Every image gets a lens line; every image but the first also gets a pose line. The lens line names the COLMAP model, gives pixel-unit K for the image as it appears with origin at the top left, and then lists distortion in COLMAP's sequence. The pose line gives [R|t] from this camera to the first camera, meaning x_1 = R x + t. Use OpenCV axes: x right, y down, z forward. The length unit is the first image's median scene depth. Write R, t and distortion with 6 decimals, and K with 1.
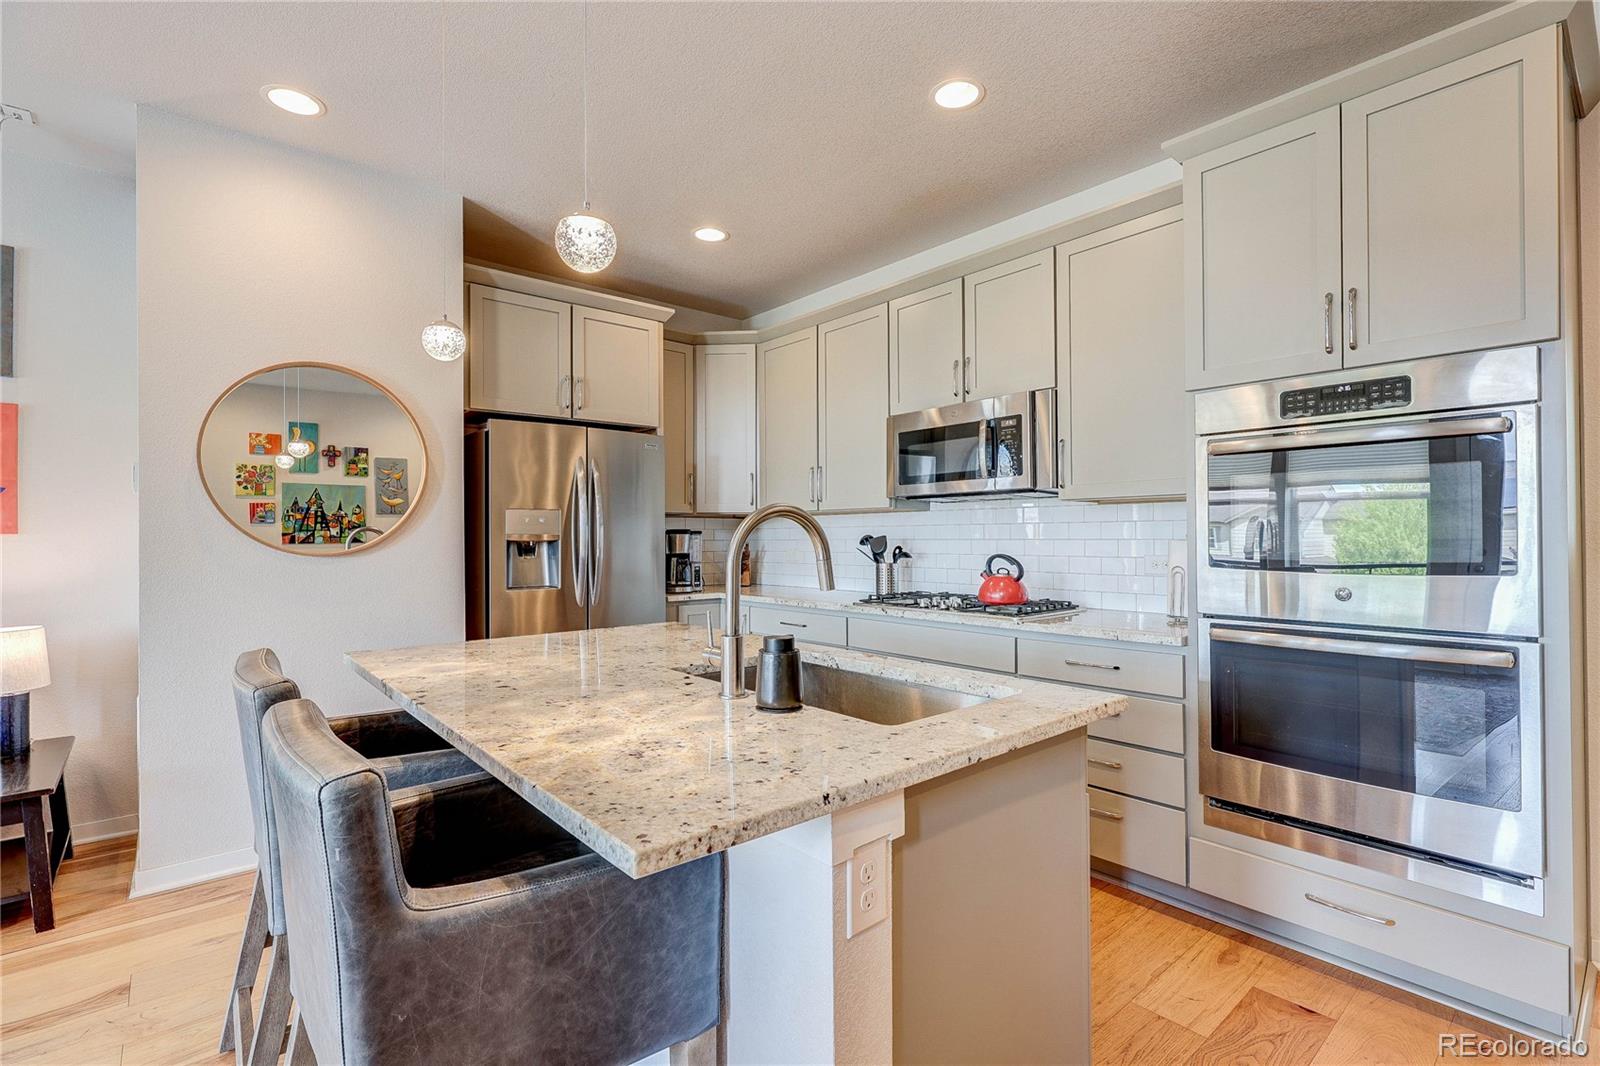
lens RADIAL K [[749.8, 0, 775.9], [0, 749.8, 523.3], [0, 0, 1]] dist [-0.000807, -0.002481]
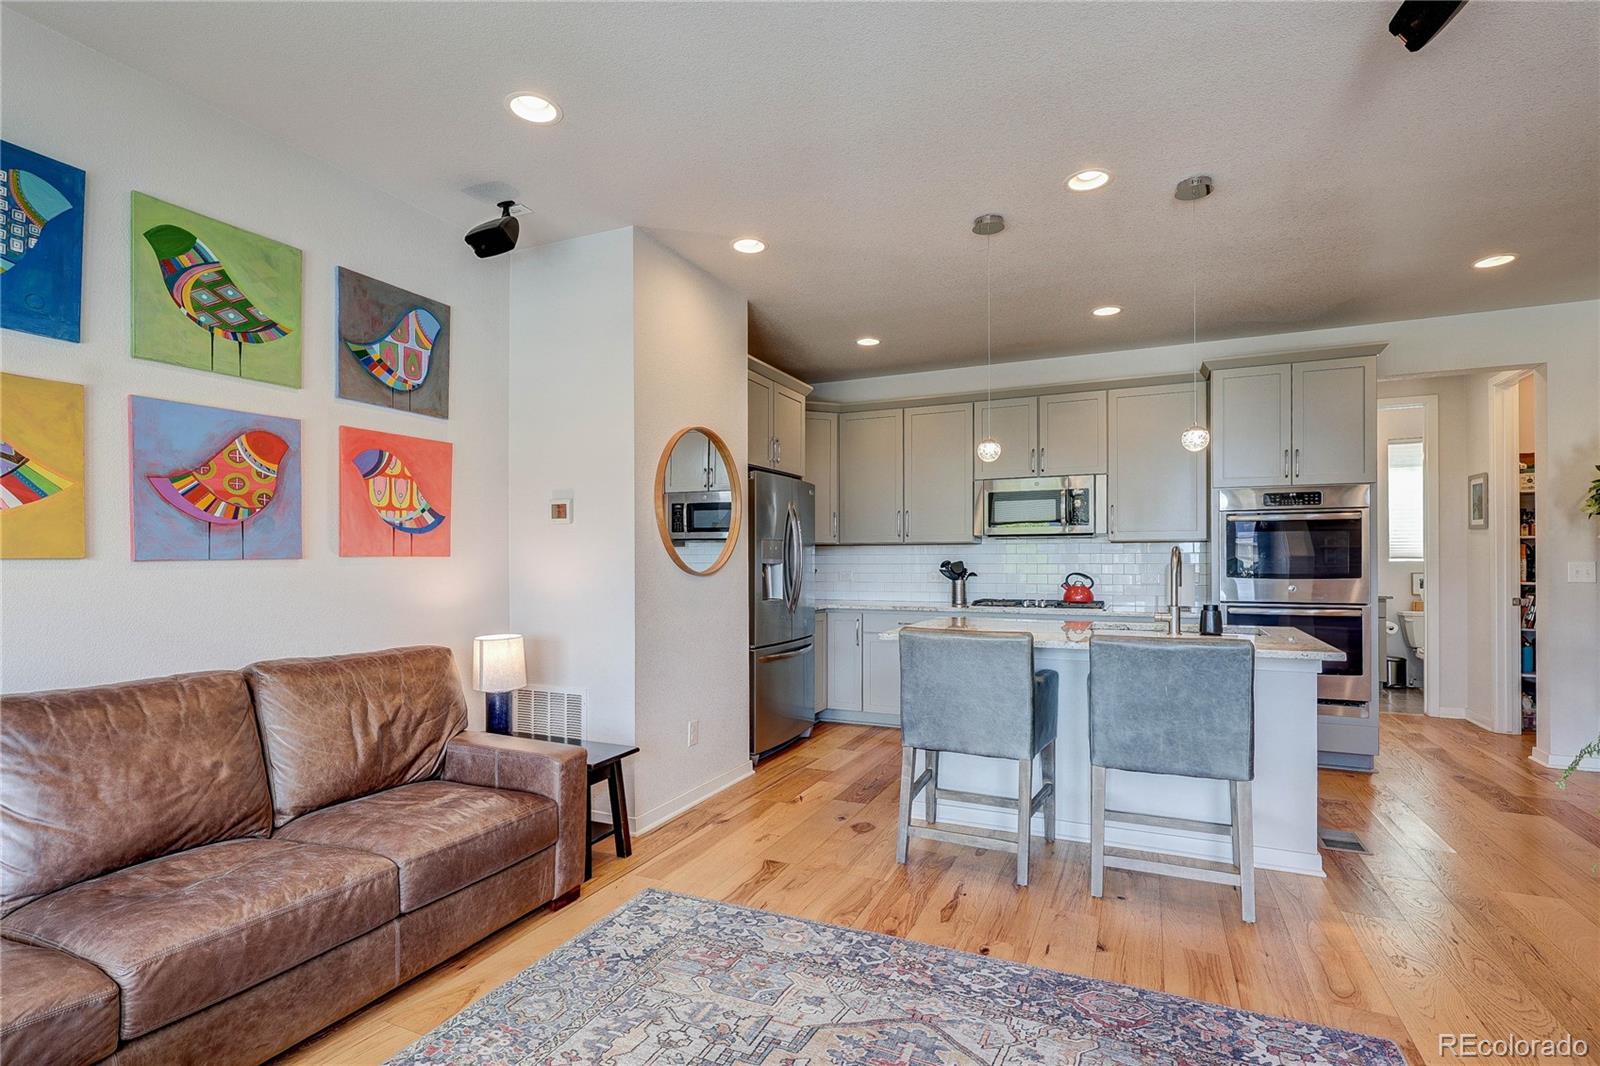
lens RADIAL K [[749.8, 0, 810.9], [0, 749.8, 554.7], [0, 0, 1]] dist [-0.000807, -0.002481]
pose [[0.907036, 0.007781, 0.420982, -0.865143], [-0.010370, 0.999939, 0.003861, 0.001016], [-0.420926, -0.007868, 0.907061, -0.234981]]
